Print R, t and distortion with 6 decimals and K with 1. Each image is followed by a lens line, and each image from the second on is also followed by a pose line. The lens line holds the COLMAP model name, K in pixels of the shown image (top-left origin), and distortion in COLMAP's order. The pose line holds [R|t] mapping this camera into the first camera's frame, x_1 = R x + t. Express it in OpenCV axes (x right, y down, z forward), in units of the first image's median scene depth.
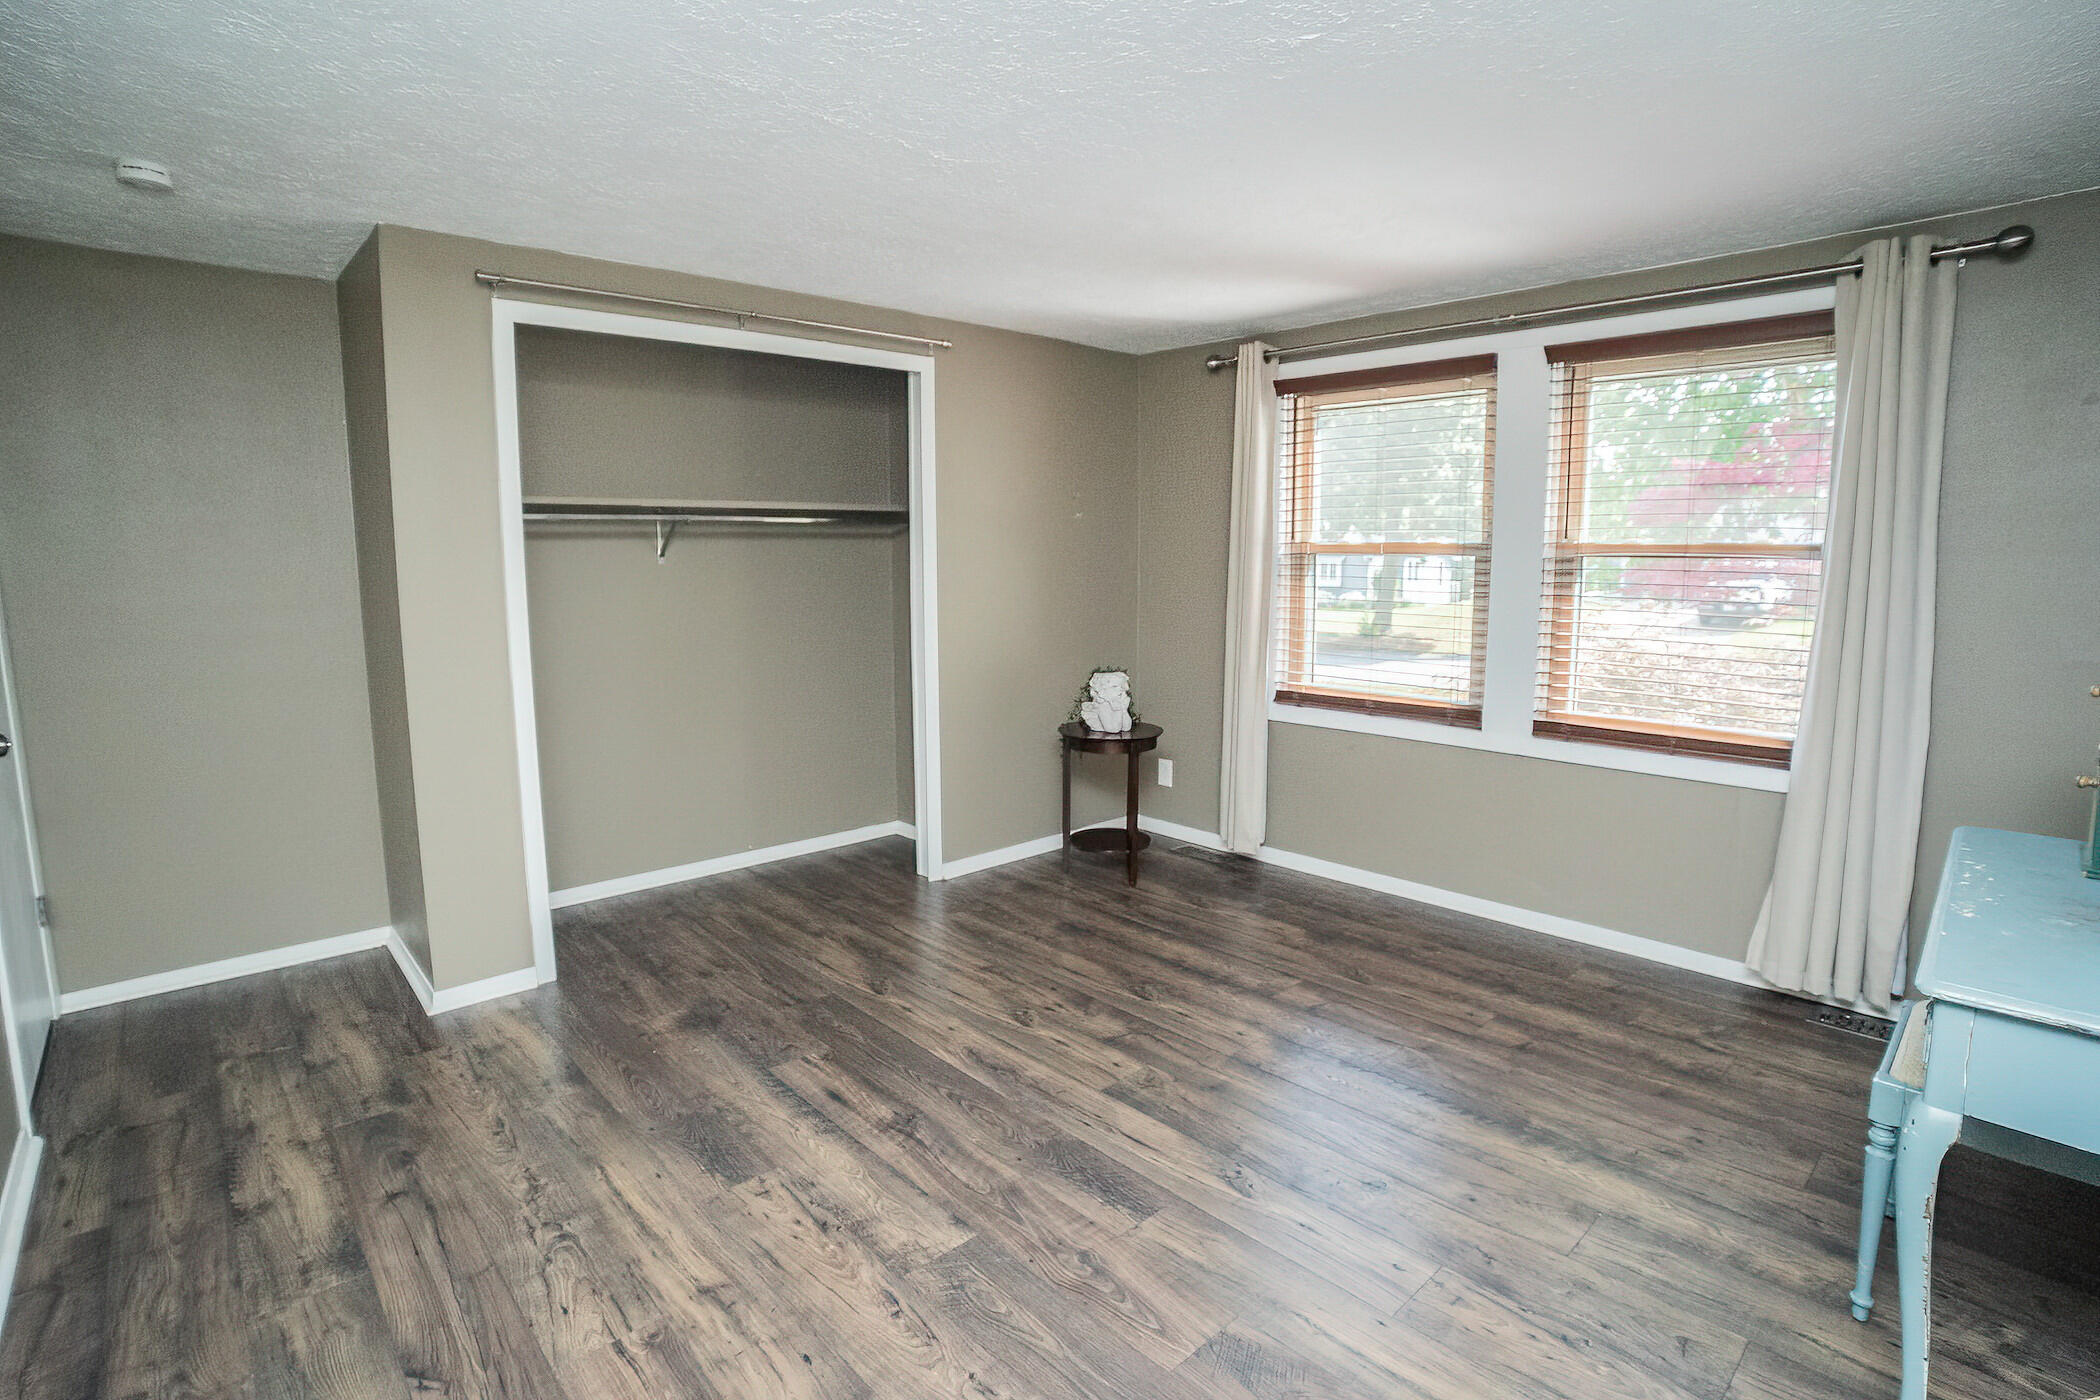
lens RADIAL K [[1018.0, 0, 1050.2], [0, 1018.0, 695.4], [0, 0, 1]] dist [-0.105958, 0.044594]
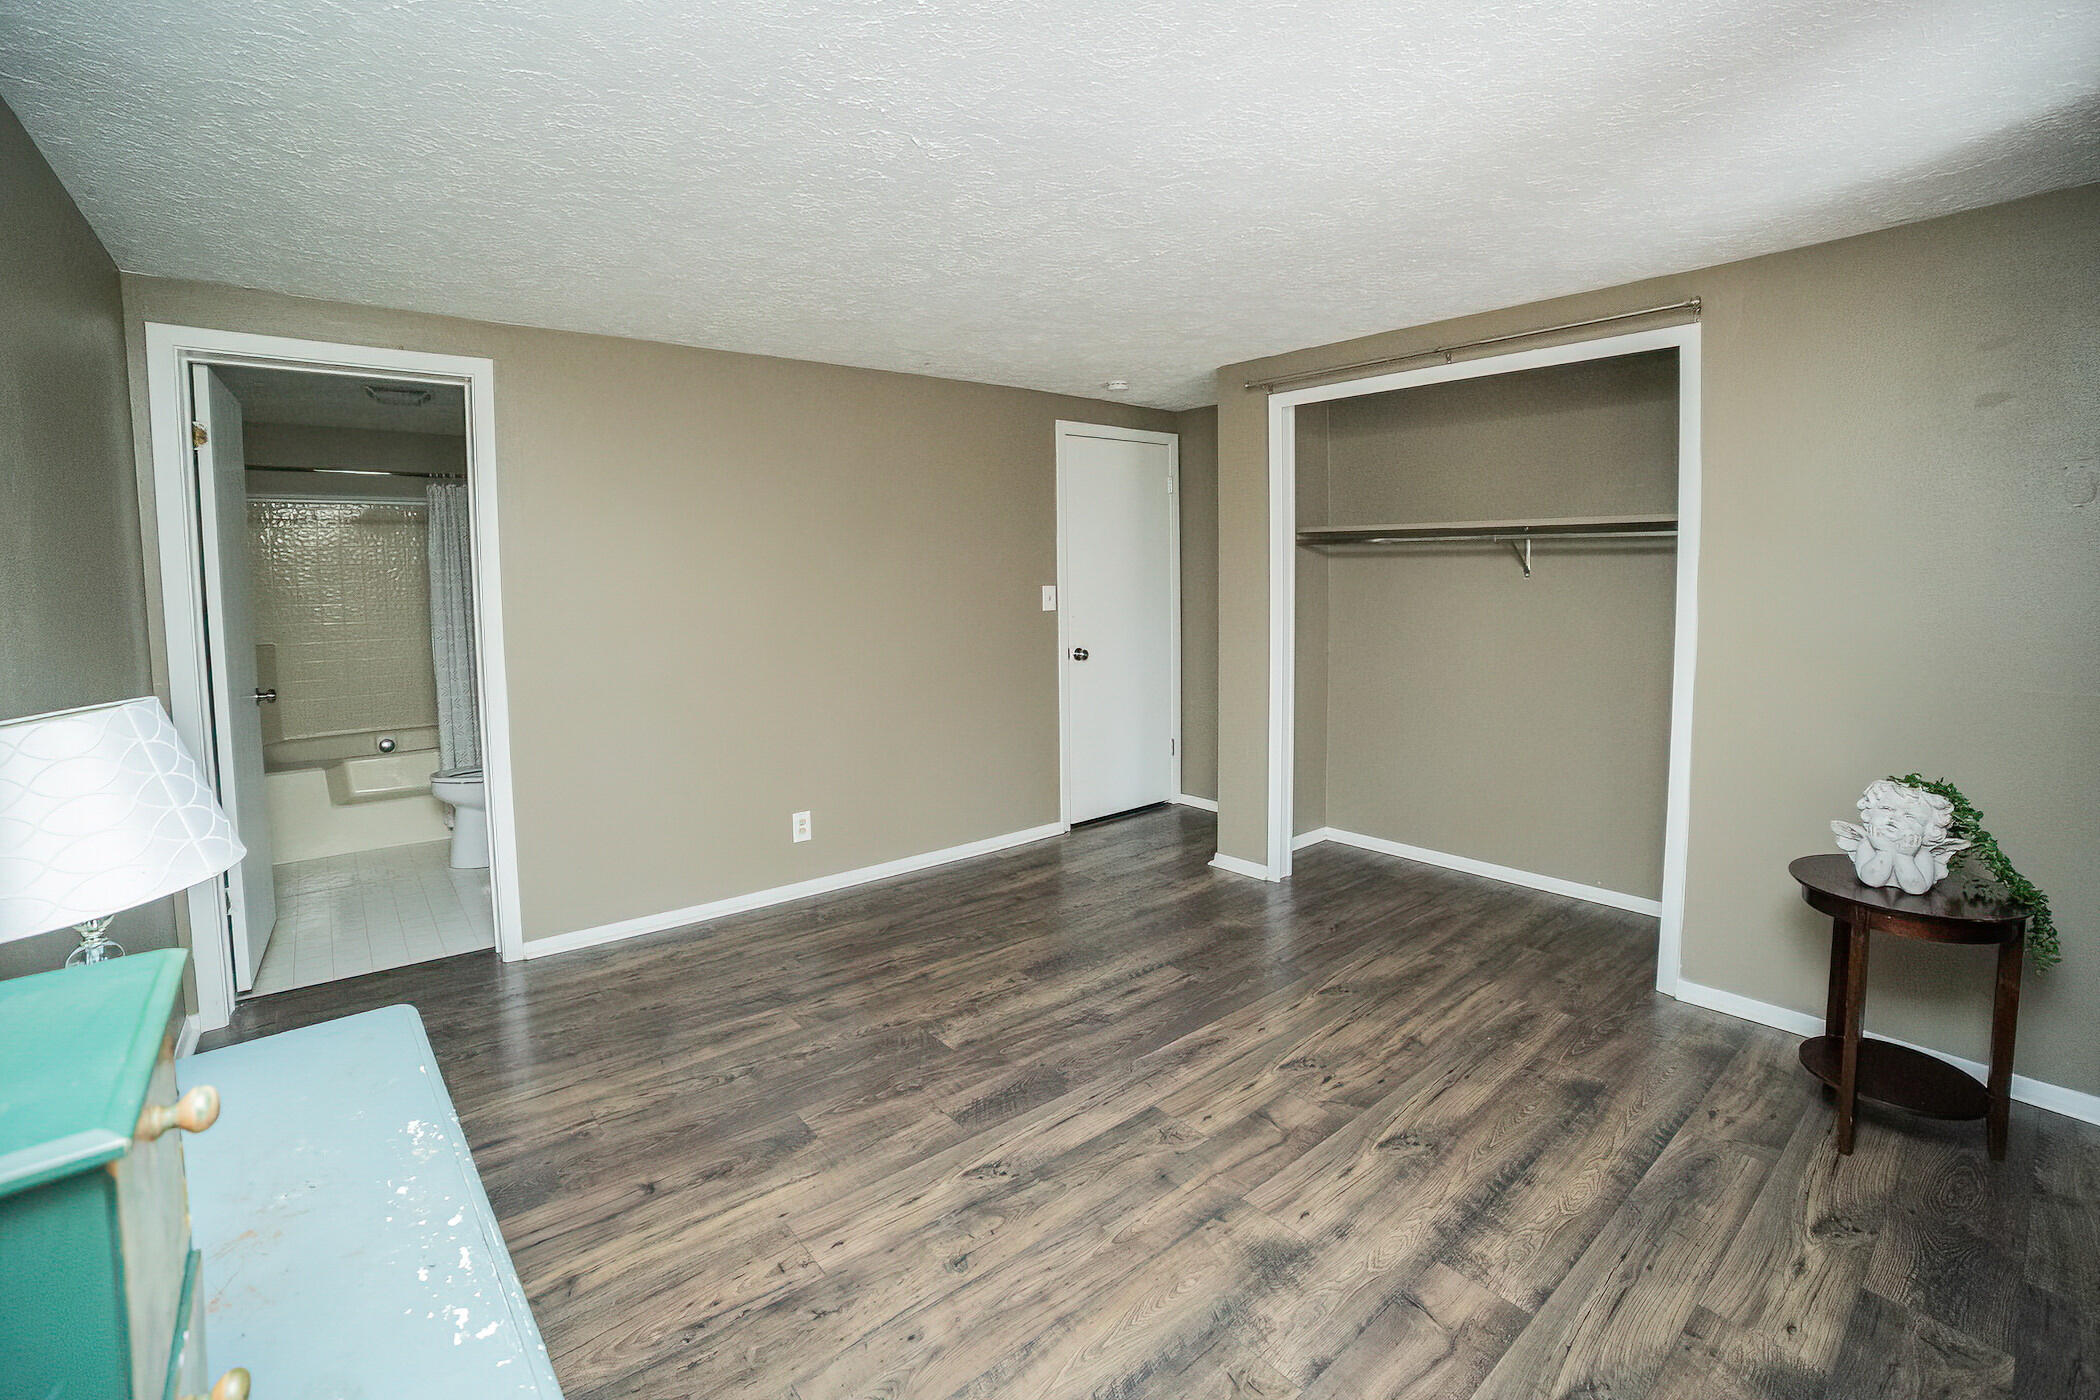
lens RADIAL K [[926.3, 0, 1045.3], [0, 926.3, 644.1], [0, 0, 1]] dist [-0.107800, 0.043520]
pose [[-0.058770, 0.082881, -0.994825, 0.812991], [-0.122393, 0.988431, 0.089579, -0.121155], [0.990740, 0.127024, -0.047946, 0.766221]]
